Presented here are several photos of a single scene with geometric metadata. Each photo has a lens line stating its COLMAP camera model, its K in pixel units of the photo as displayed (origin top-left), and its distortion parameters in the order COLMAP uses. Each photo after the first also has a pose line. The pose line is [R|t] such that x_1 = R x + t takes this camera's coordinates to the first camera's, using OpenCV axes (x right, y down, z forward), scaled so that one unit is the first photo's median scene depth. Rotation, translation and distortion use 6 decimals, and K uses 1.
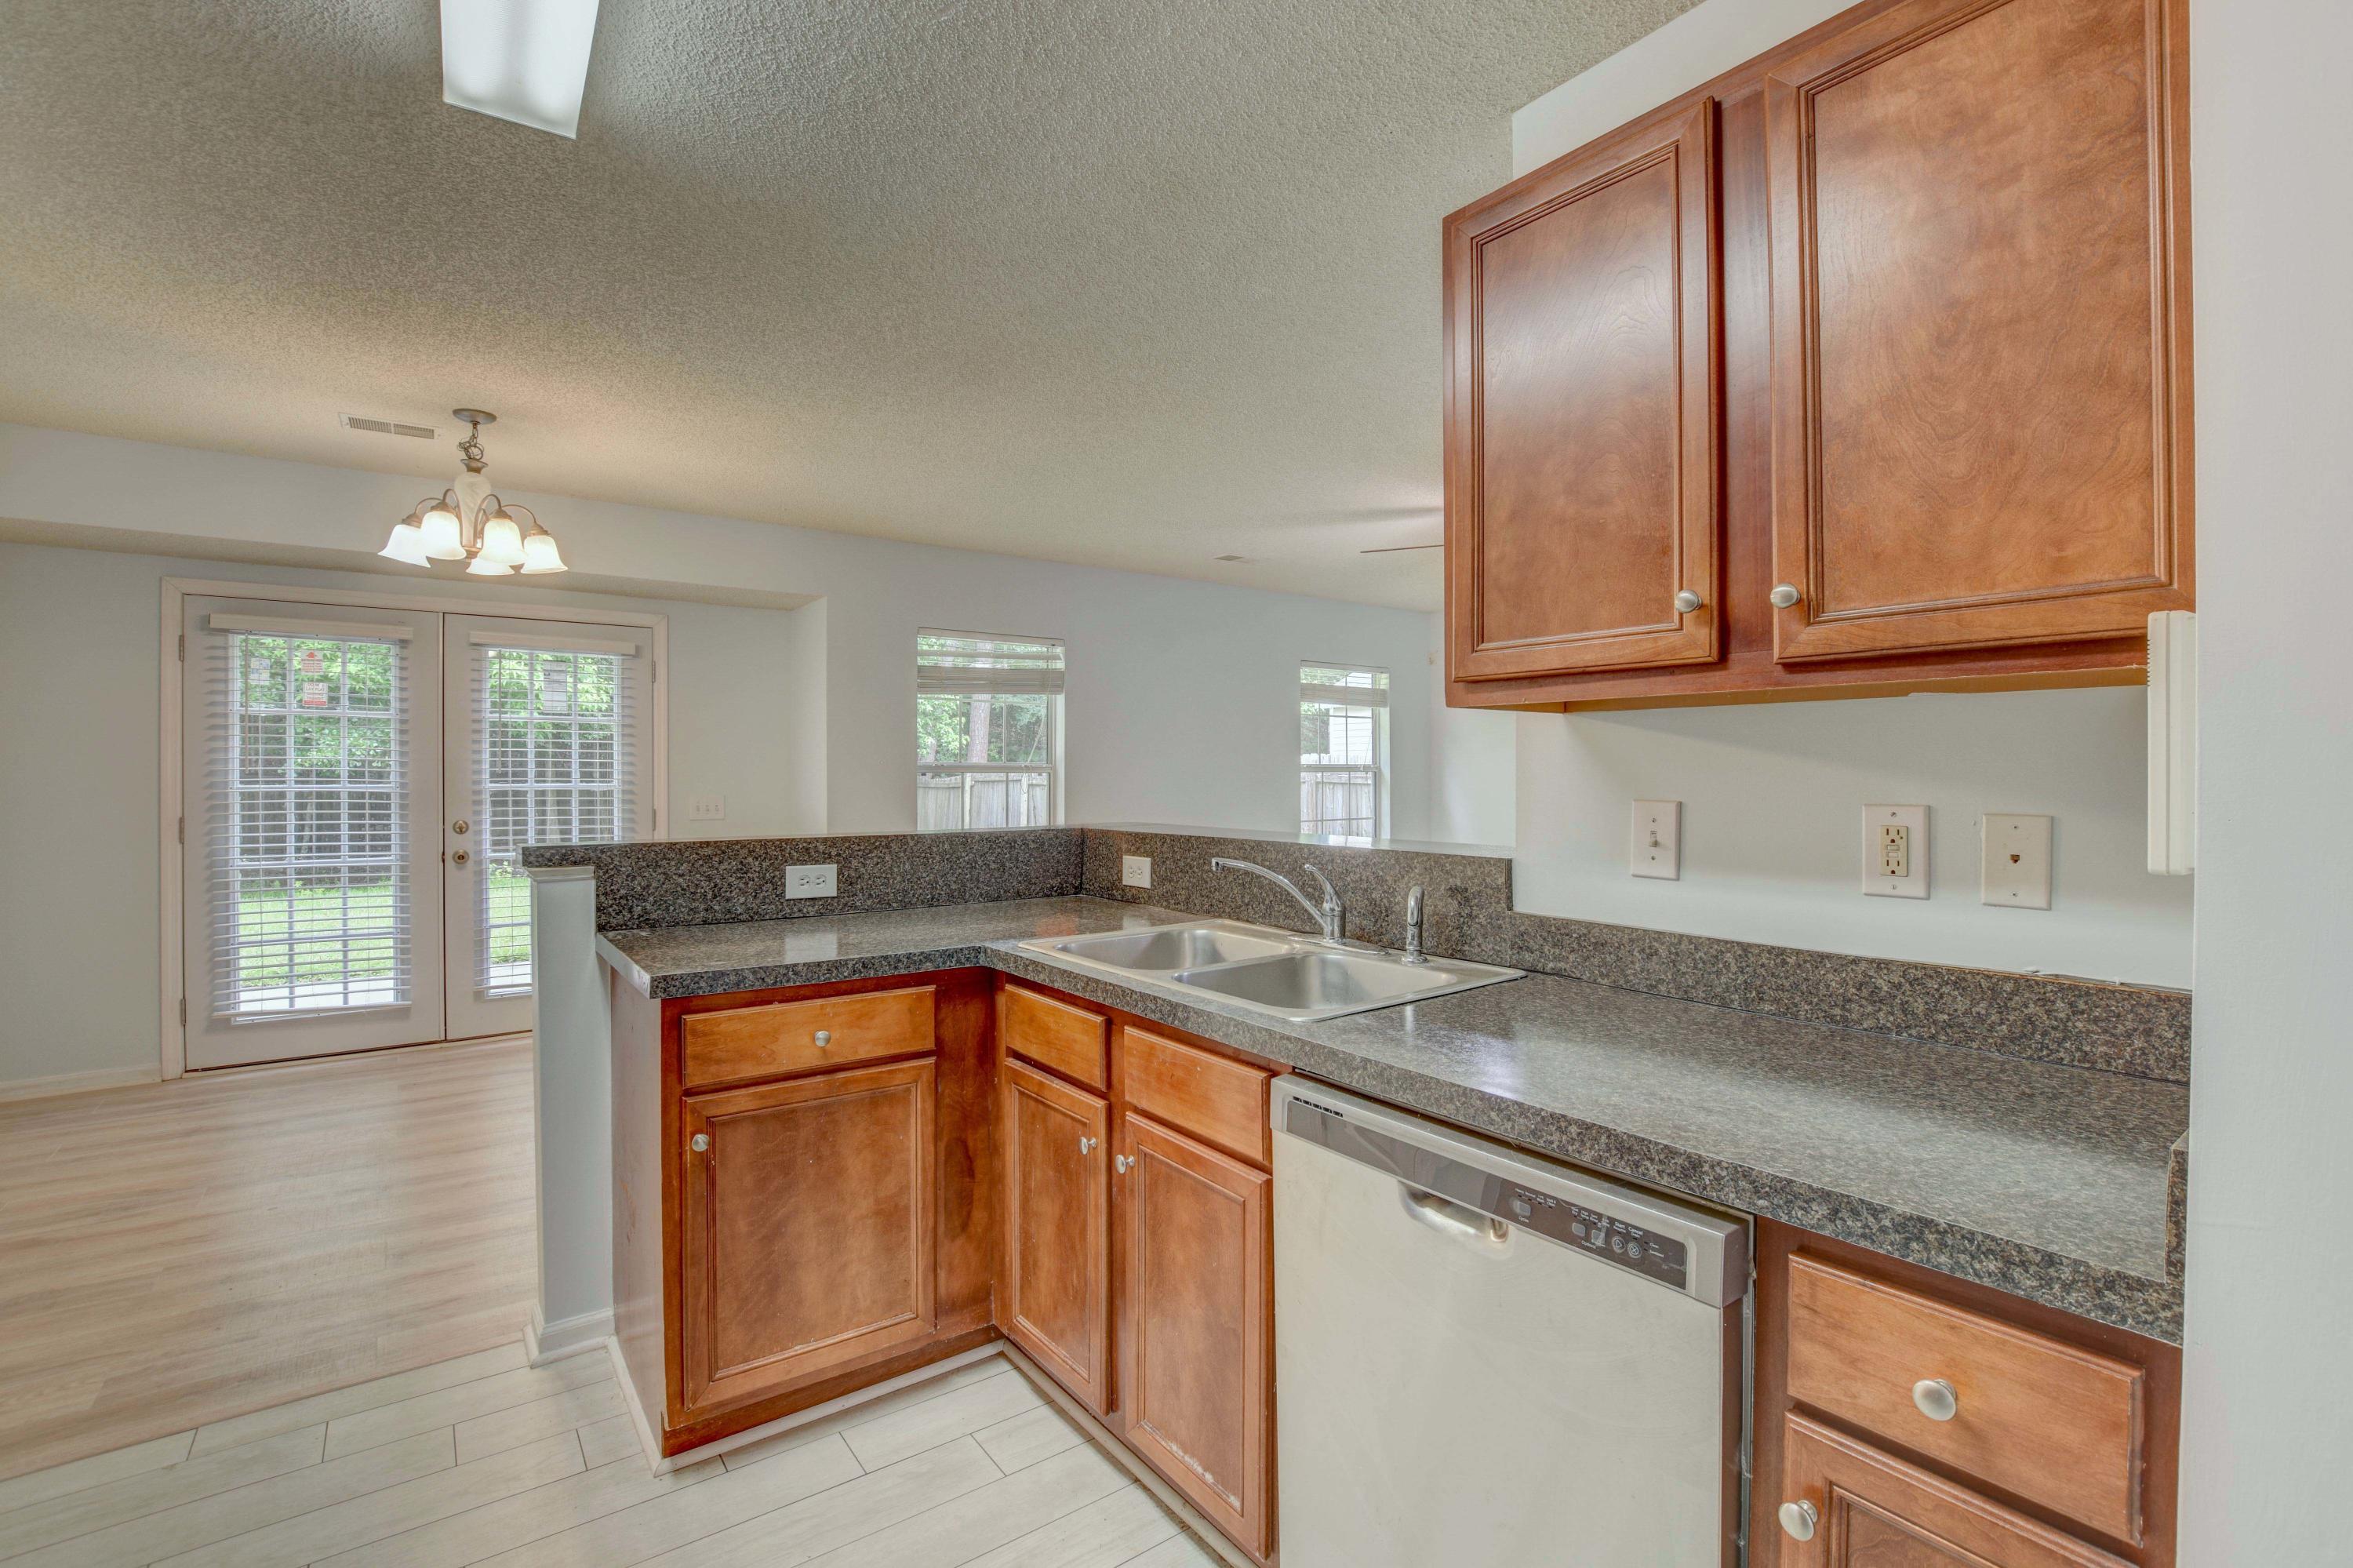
lens RADIAL K [[1035.1, 0, 1173.0], [0, 1035.1, 777.1], [0, 0, 1]] dist [-0.033690, 0.007279]
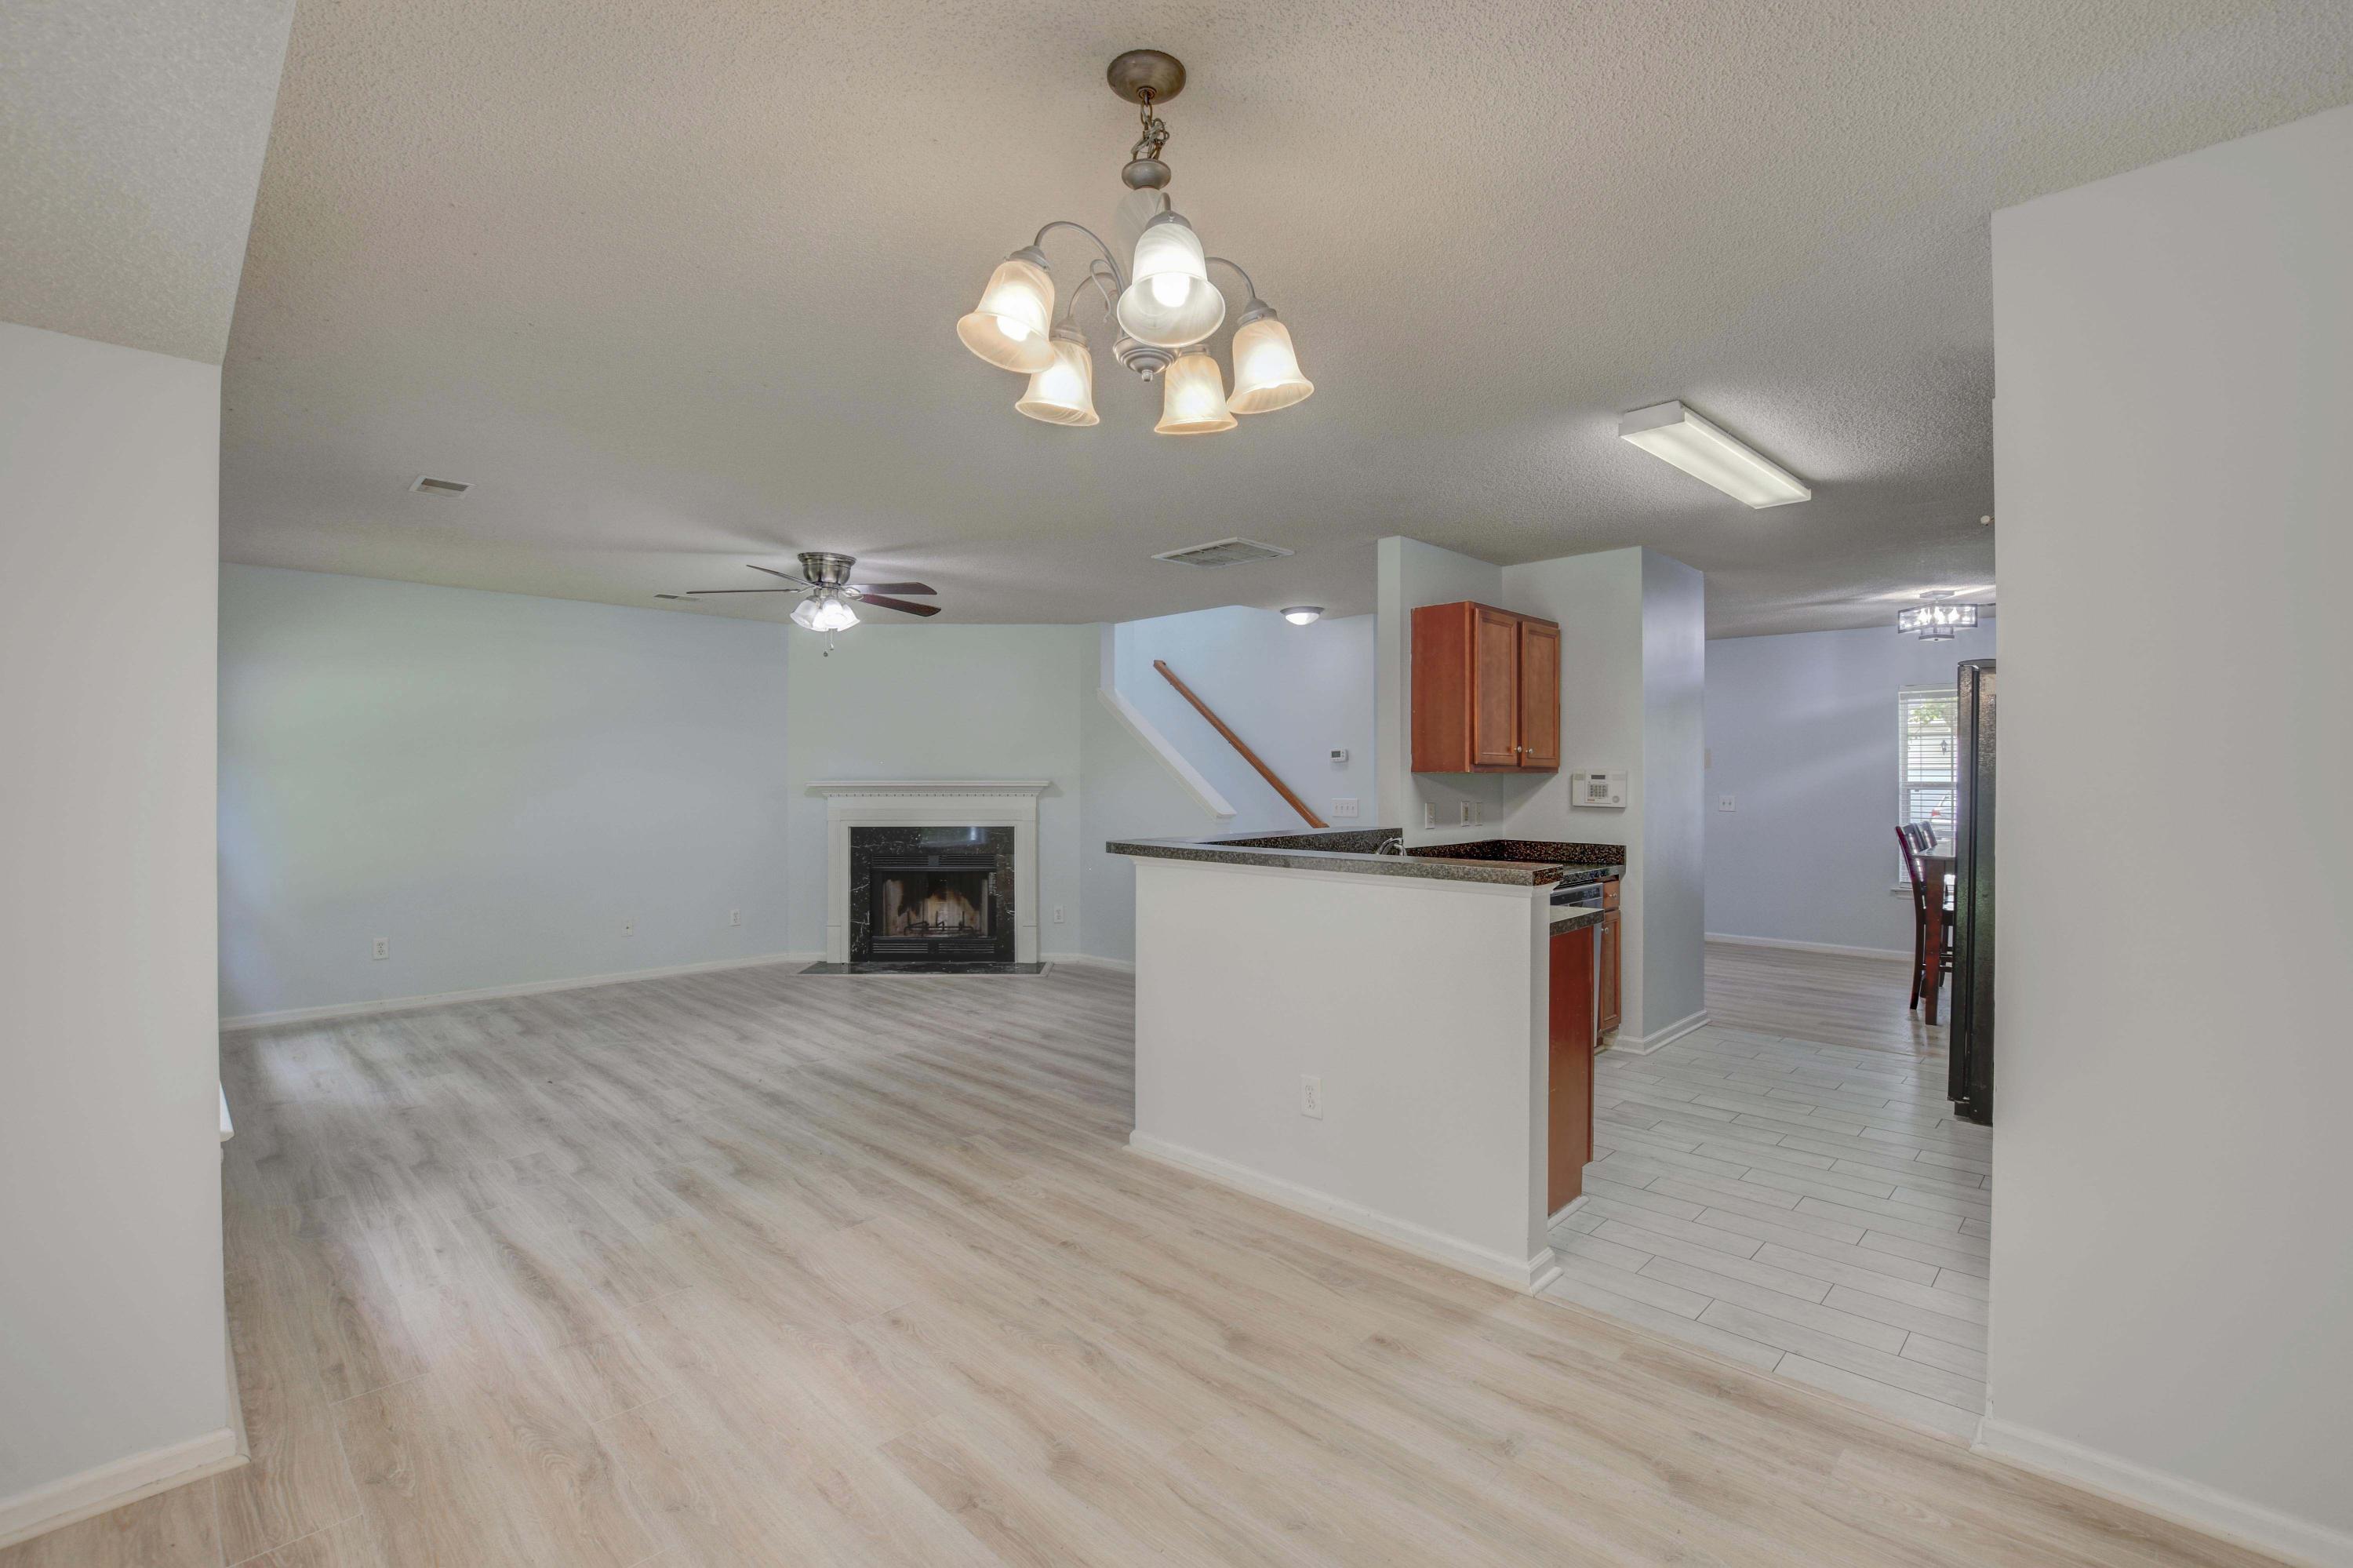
lens RADIAL K [[1035.1, 0, 1170.7], [0, 1035.1, 769.6], [0, 0, 1]] dist [-0.033690, 0.007279]
pose [[-0.152996, 0.007577, 0.988198, -1.644998], [0.003918, 0.999967, -0.007060, -0.036894], [-0.988219, 0.002792, -0.153021, 1.519778]]
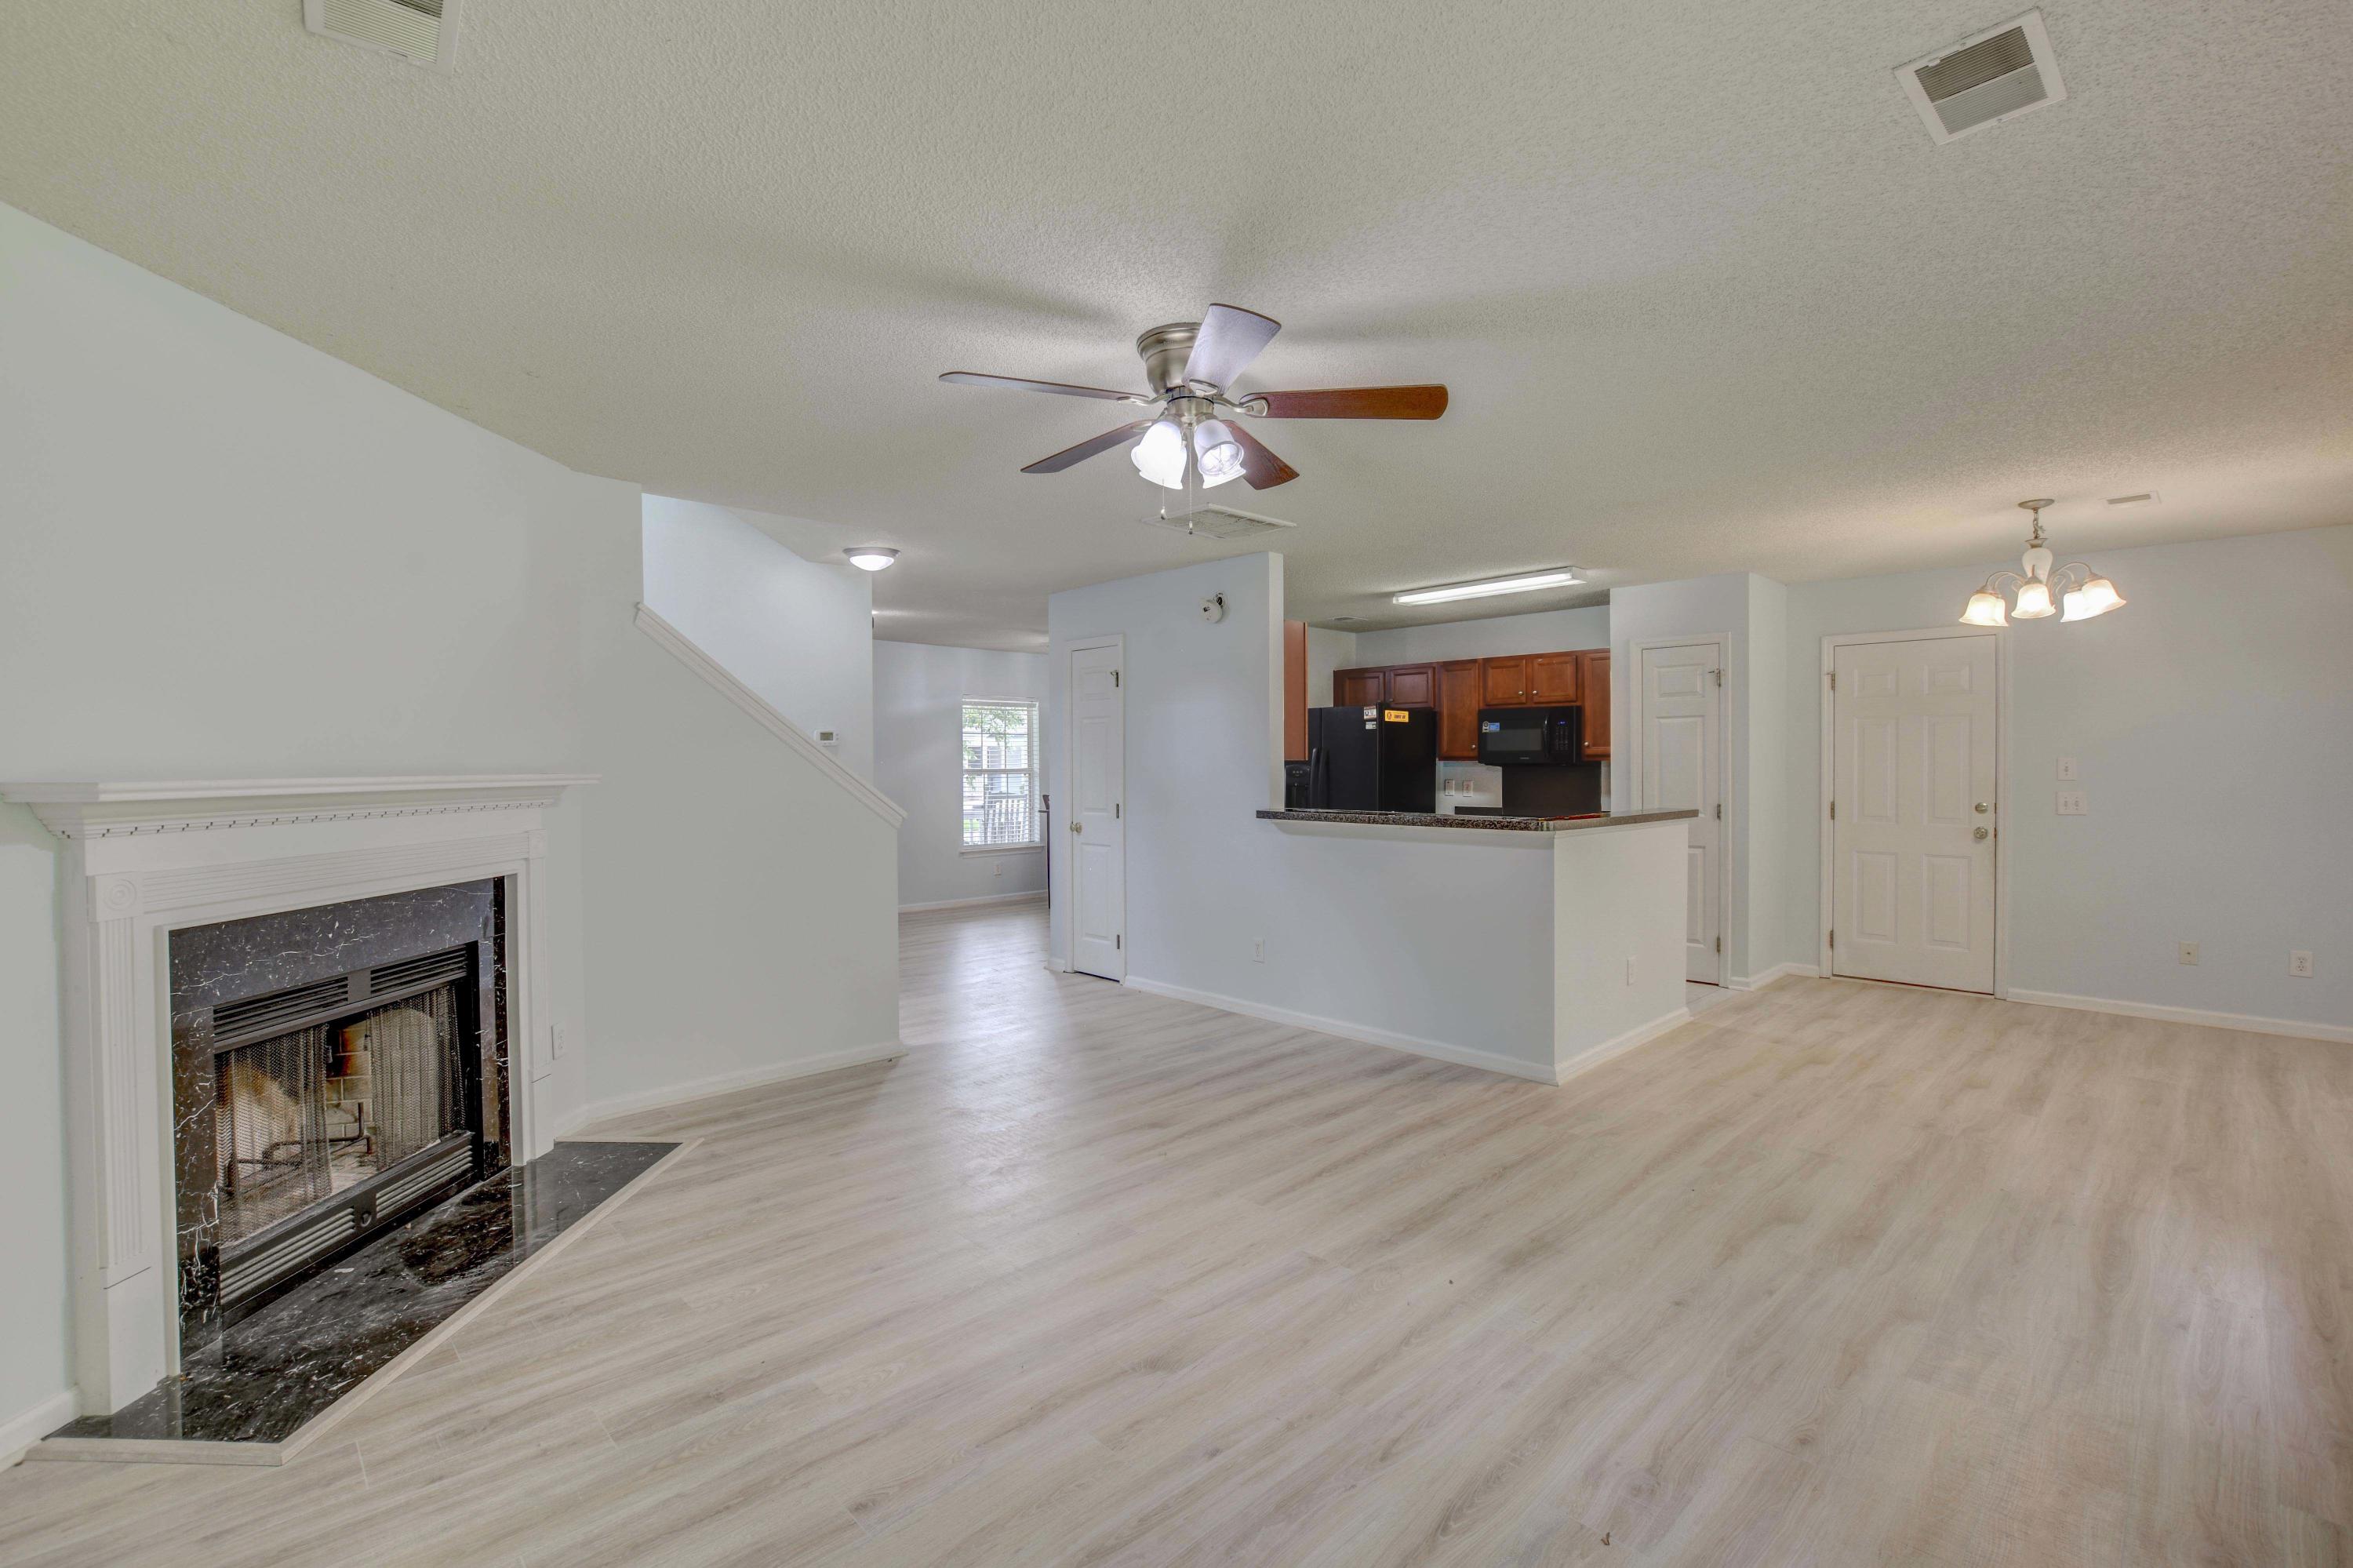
lens RADIAL K [[1035.1, 0, 1181.0], [0, 1035.1, 777.7], [0, 0, 1]] dist [-0.033690, 0.007279]
pose [[-0.991752, 0.003123, -0.128137, 0.774337], [0.000795, 0.999834, 0.018215, -0.048022], [0.128172, 0.017962, -0.991589, 3.034297]]
